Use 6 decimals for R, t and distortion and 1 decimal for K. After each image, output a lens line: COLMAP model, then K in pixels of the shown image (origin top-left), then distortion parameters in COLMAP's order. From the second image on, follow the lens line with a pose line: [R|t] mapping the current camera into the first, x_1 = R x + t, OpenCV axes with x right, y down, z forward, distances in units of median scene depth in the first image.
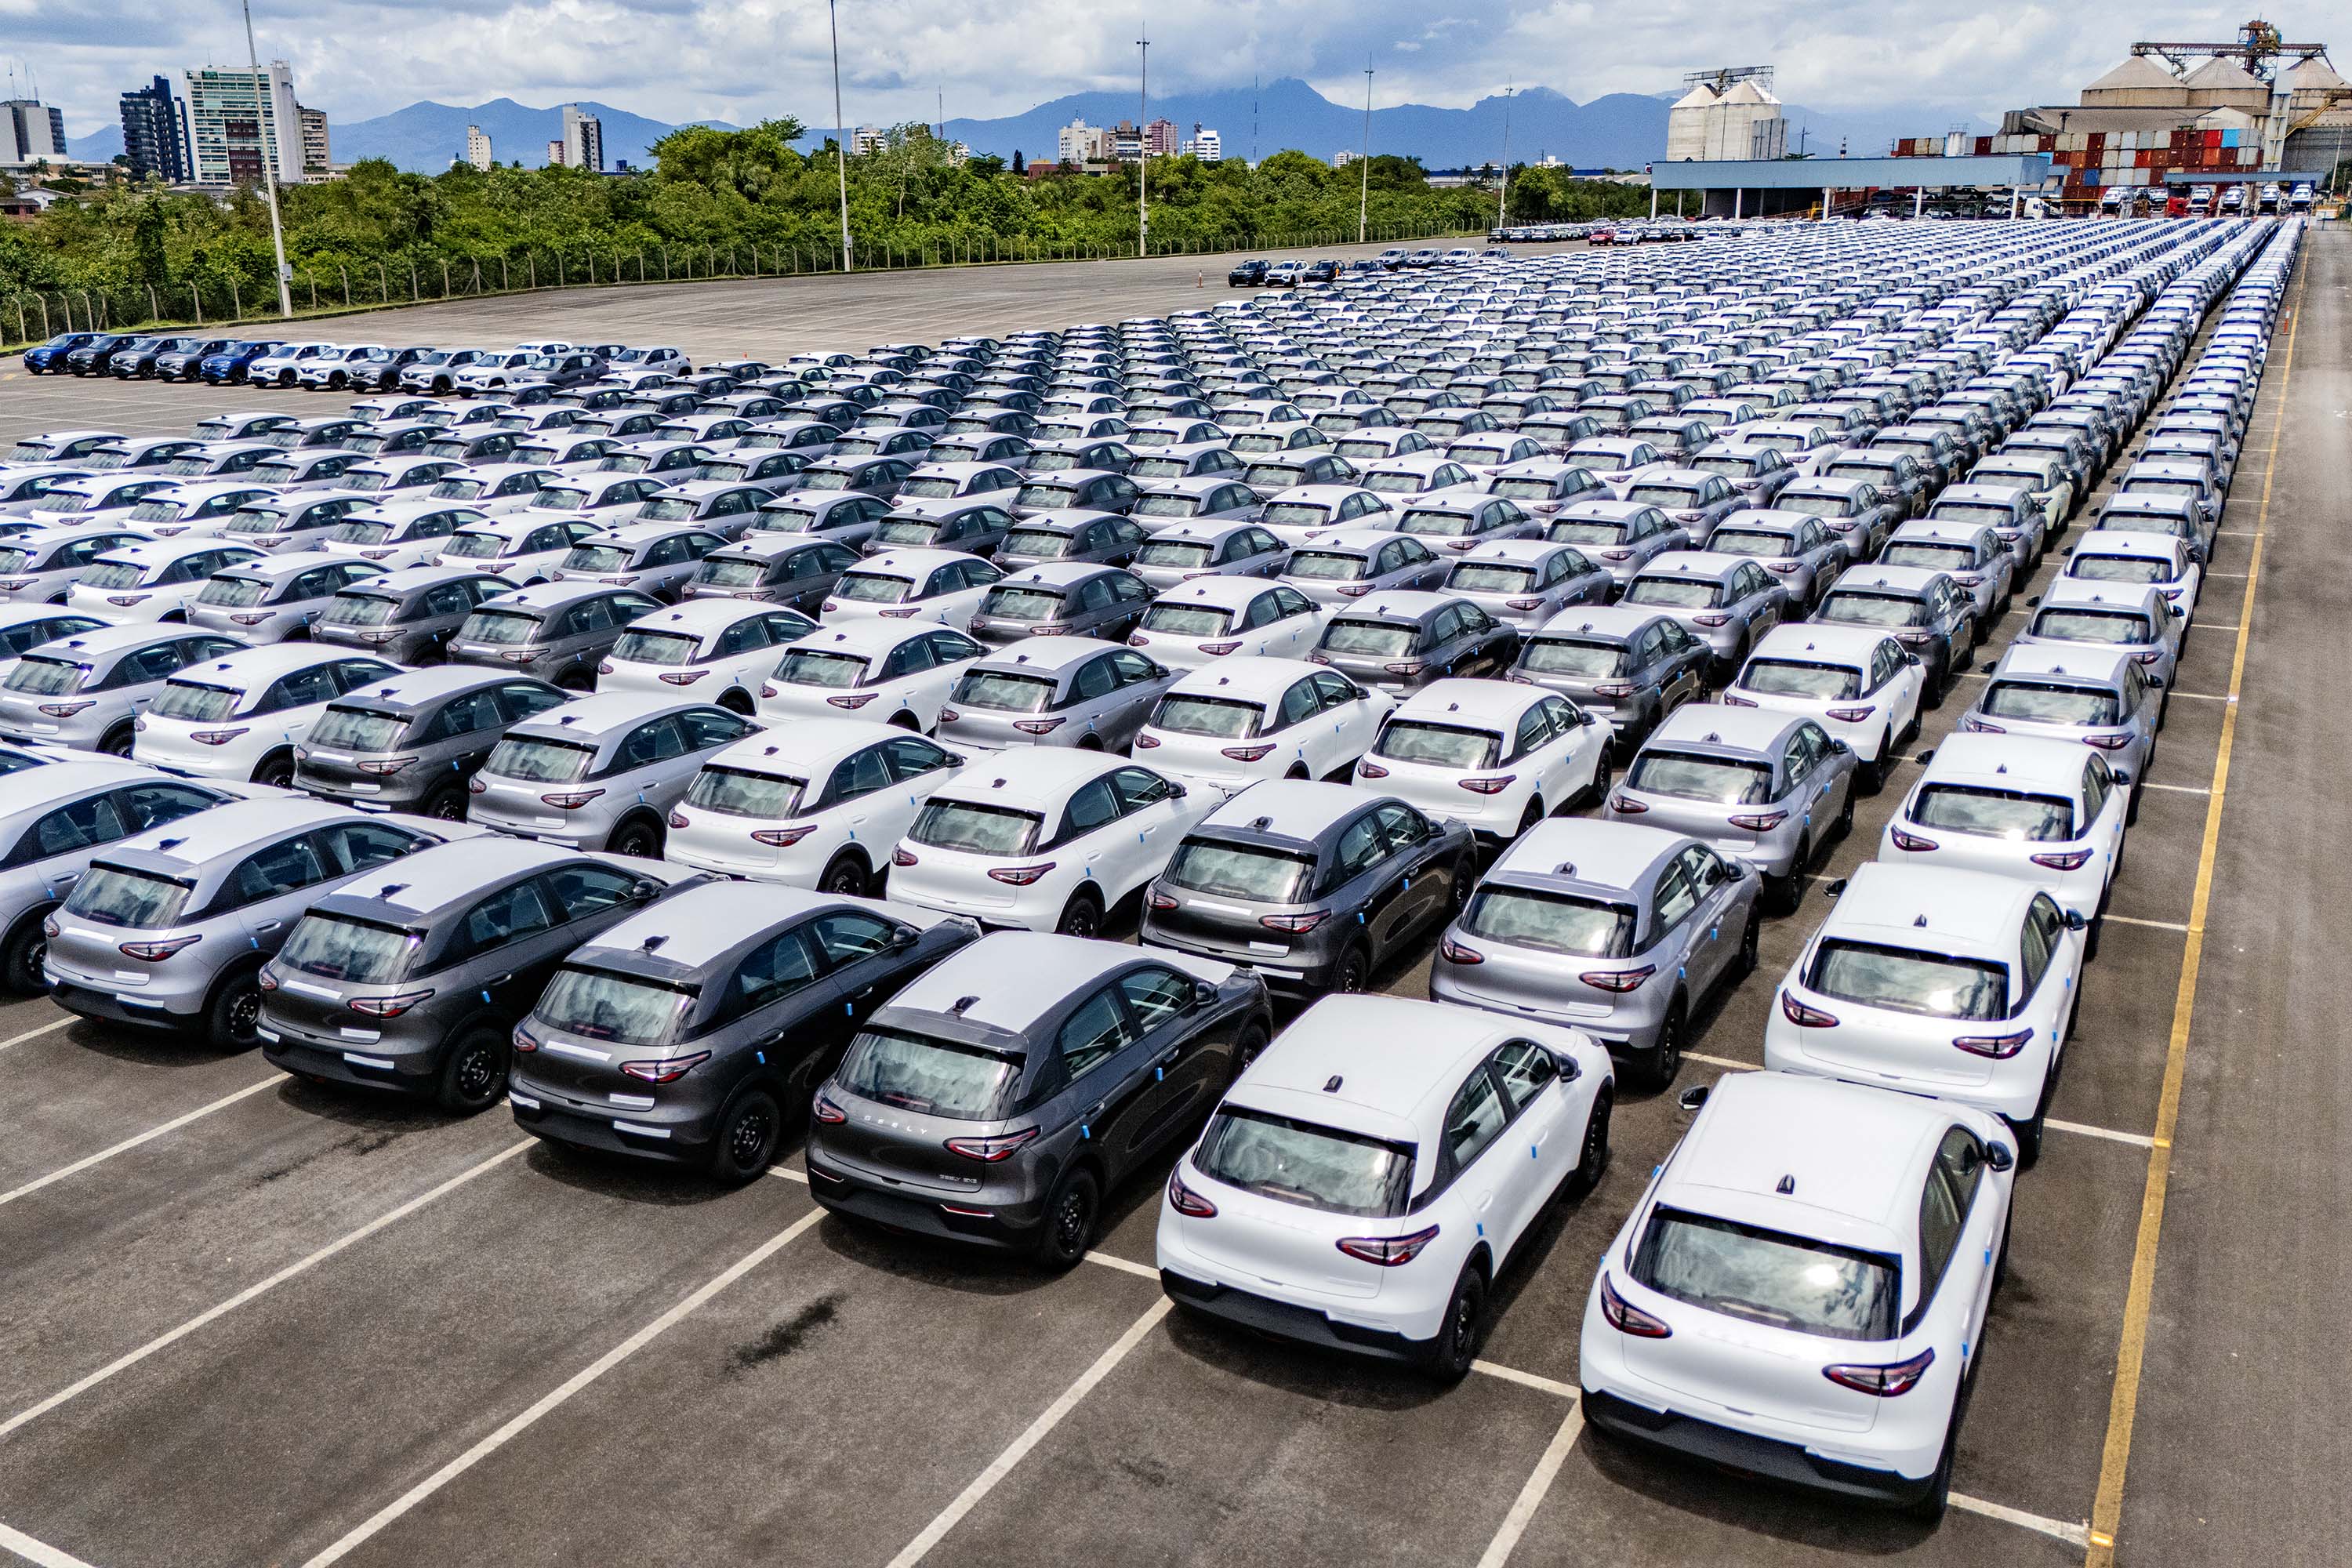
lens RADIAL K [[2048.6, 0, 1130.3], [0, 2048.6, 697.8], [0, 0, 1]] dist [0.042123, -0.000804]
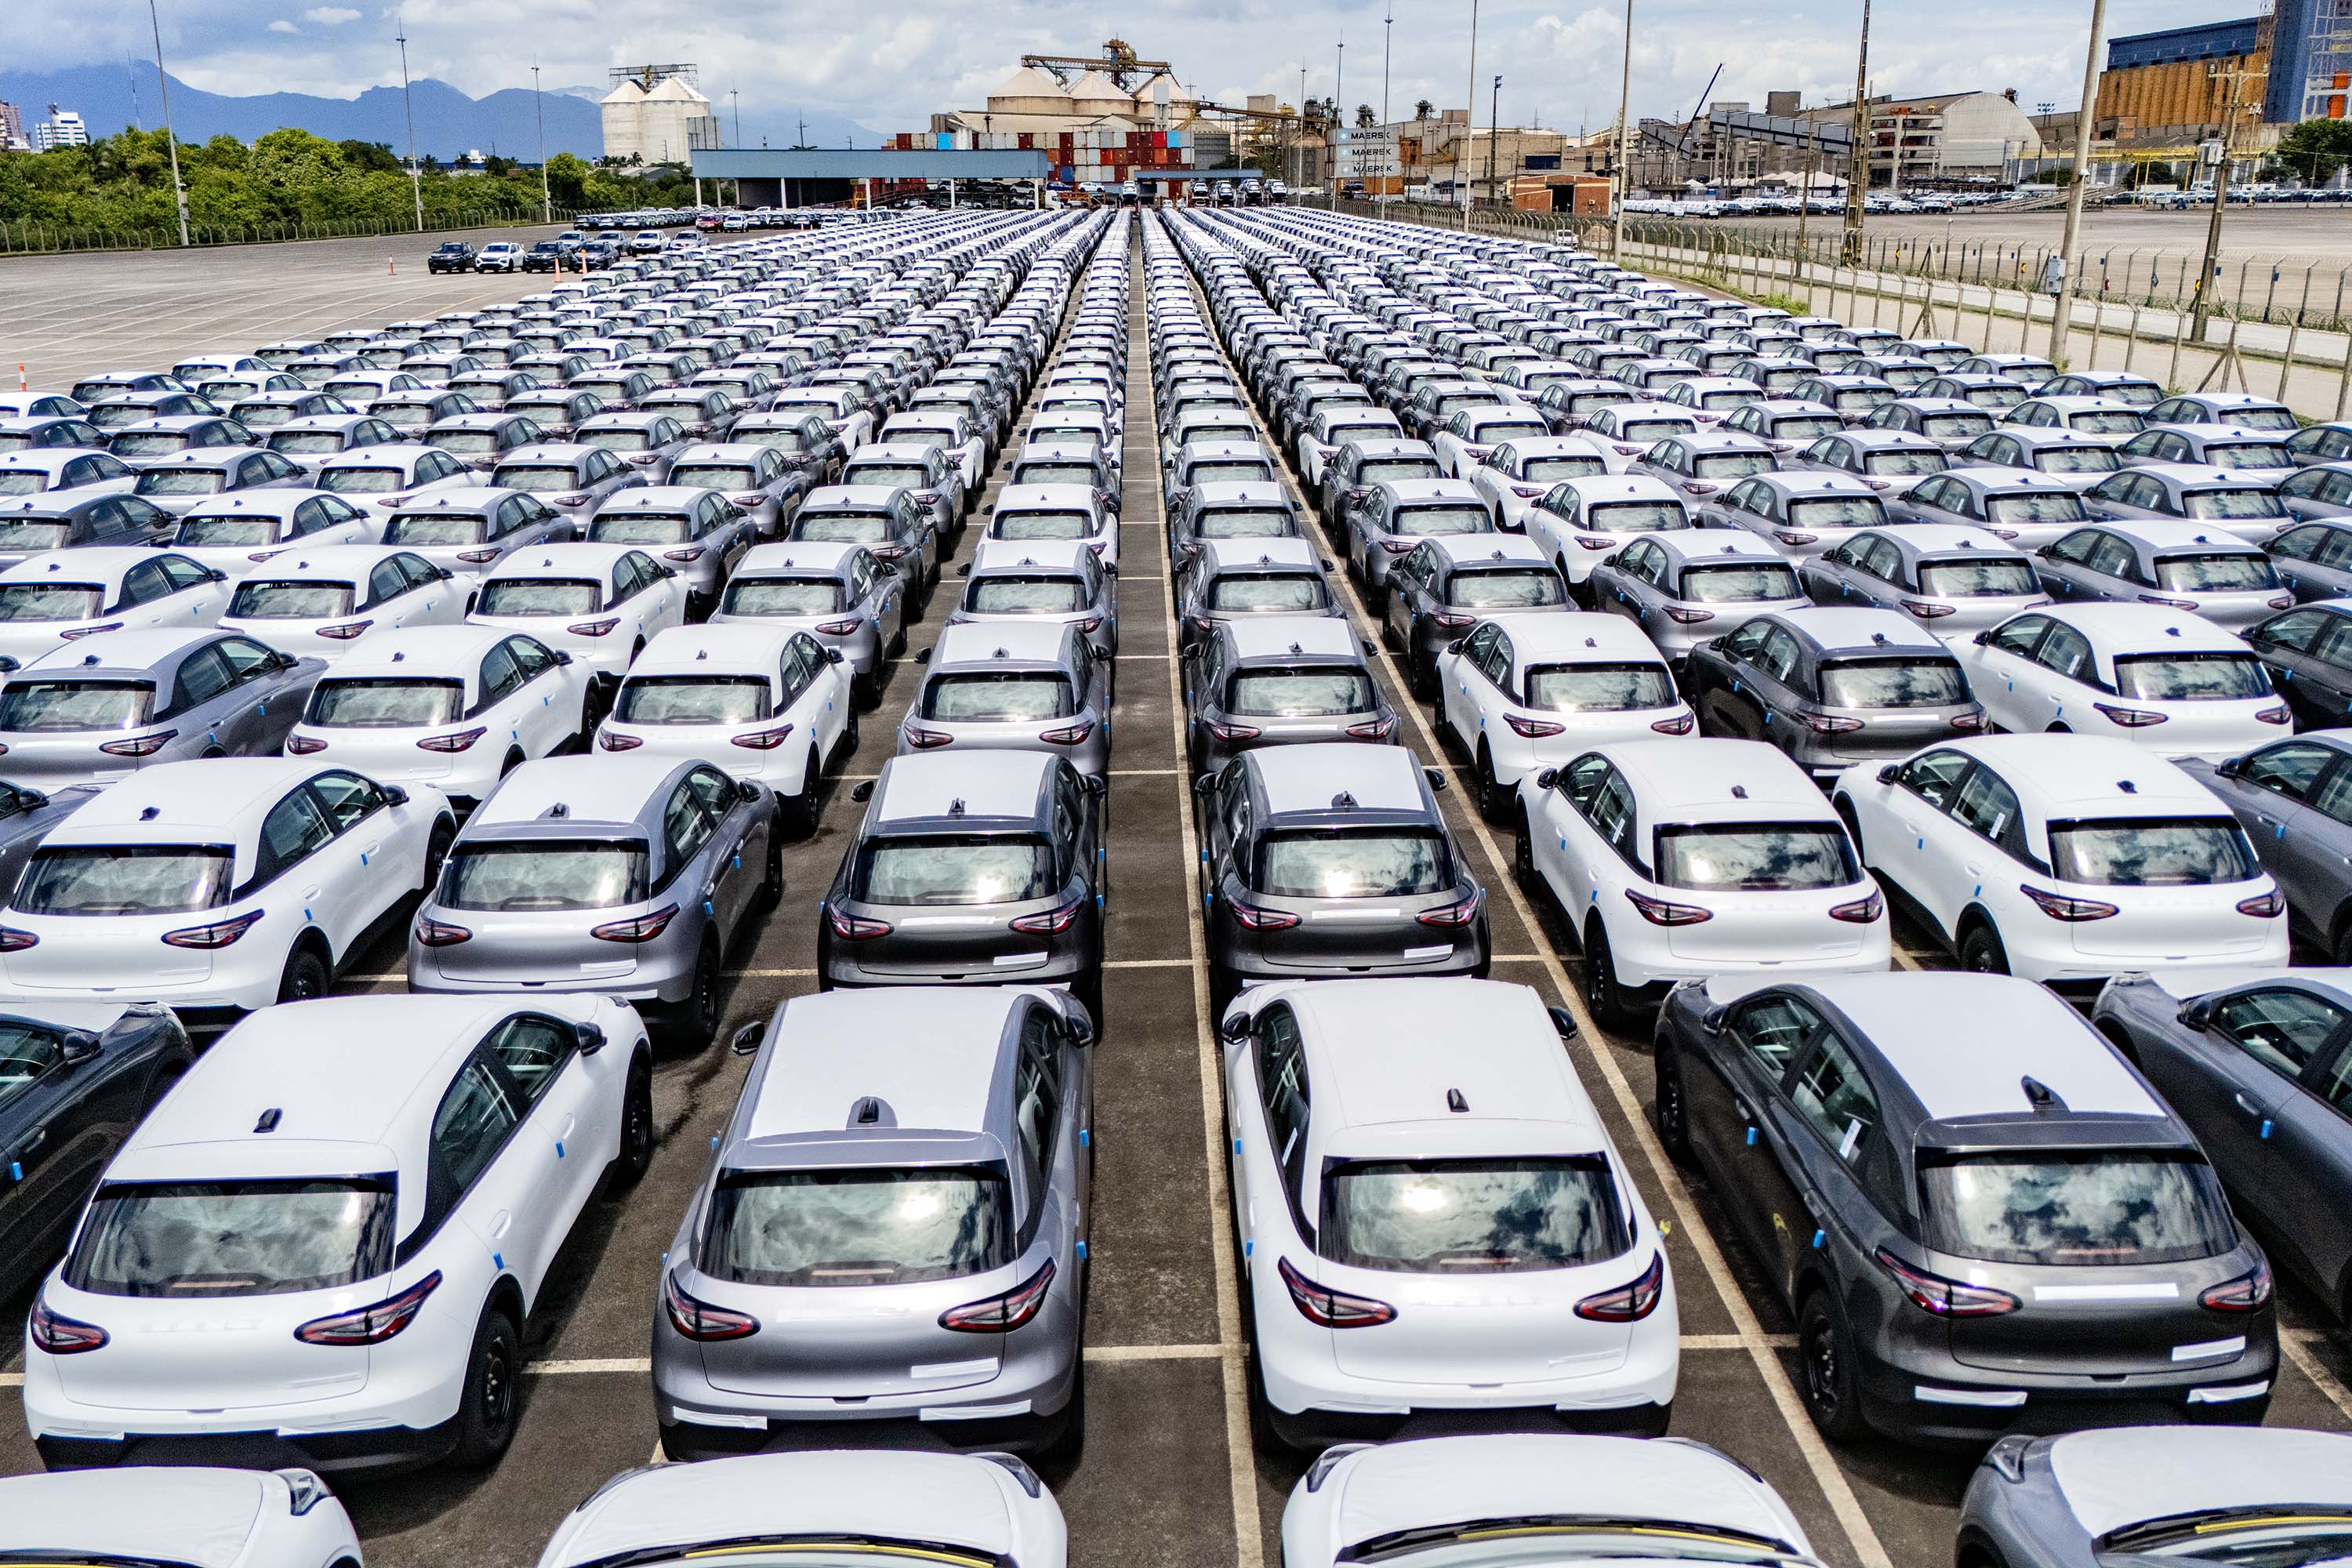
lens RADIAL K [[1976.6, 0, 1176.0], [0, 1976.6, 784.0], [0, 0, 1]] dist [0.031561, -0.001866]
pose [[0.863990, -0.142309, 0.482981, 0.145054], [0.118048, 0.989743, 0.080452, -0.019740], [-0.489476, -0.012494, 0.871927, 0.331067]]
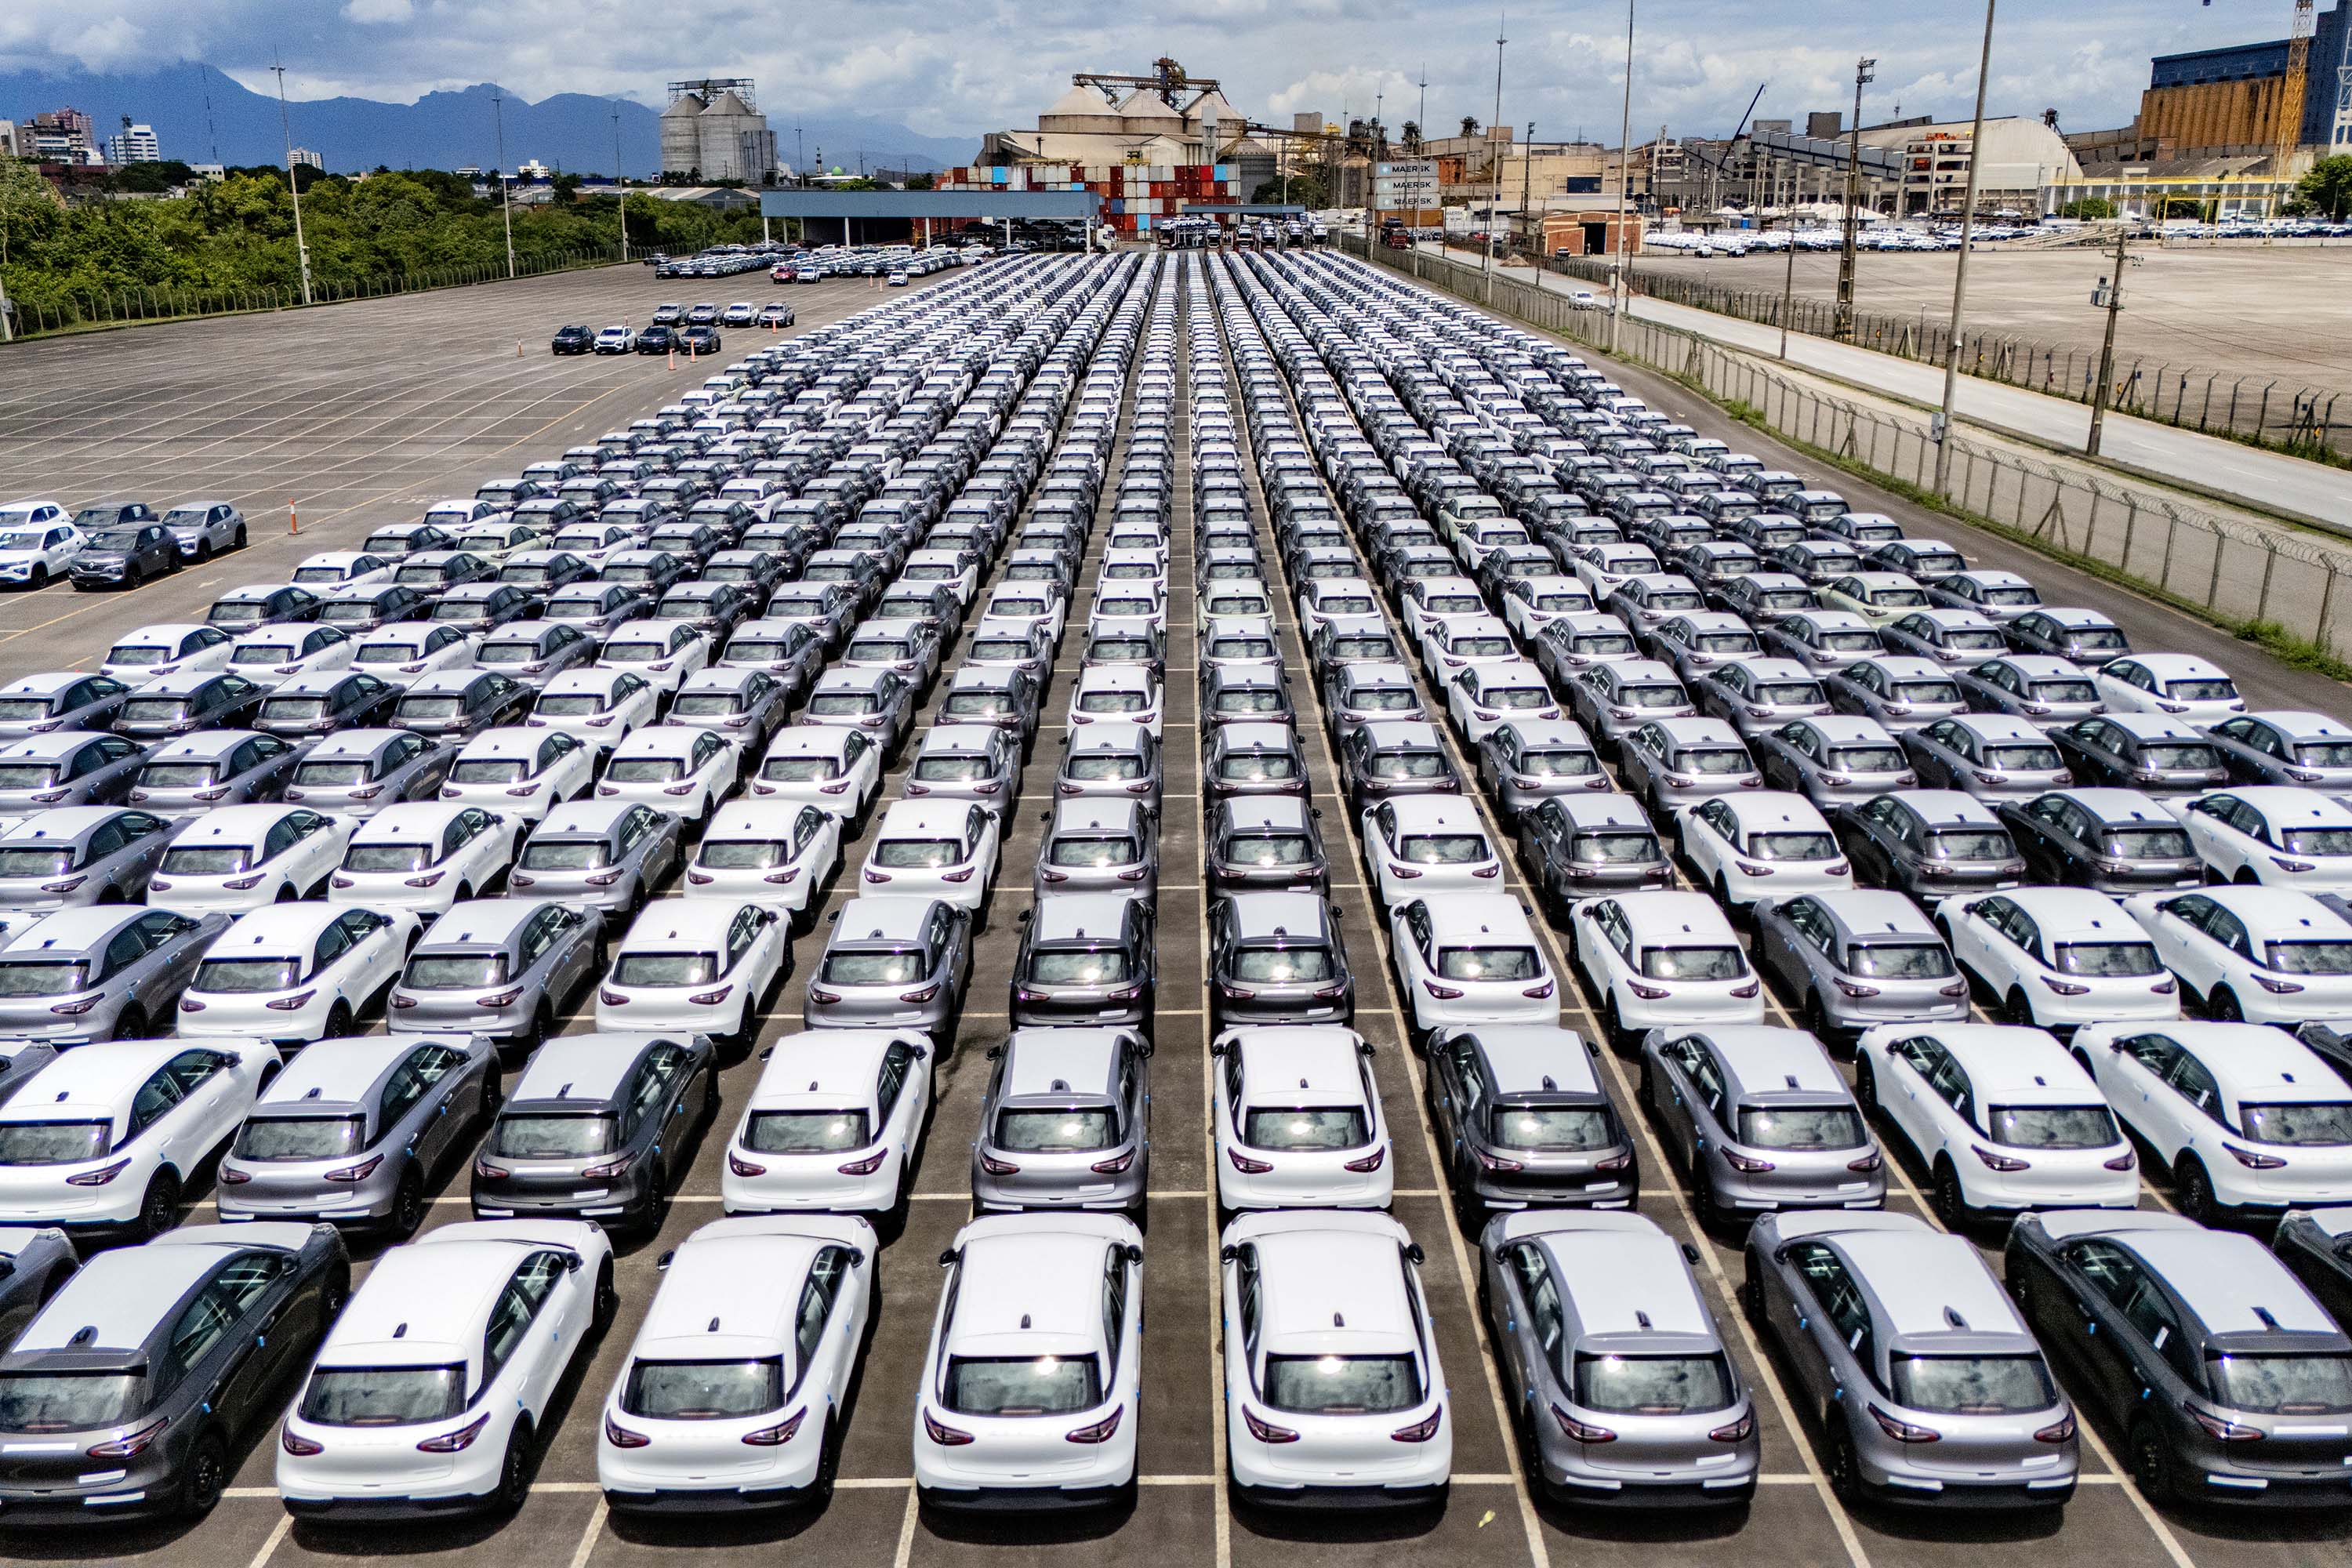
lens RADIAL K [[1976.6, 0, 1176.0], [0, 1976.6, 784.0], [0, 0, 1]] dist [0.031561, -0.001866]
pose [[0.875545, -0.135624, 0.463711, -0.129106], [0.112869, 0.990650, 0.076630, -0.155736], [-0.469768, -0.014754, 0.882667, -0.220595]]
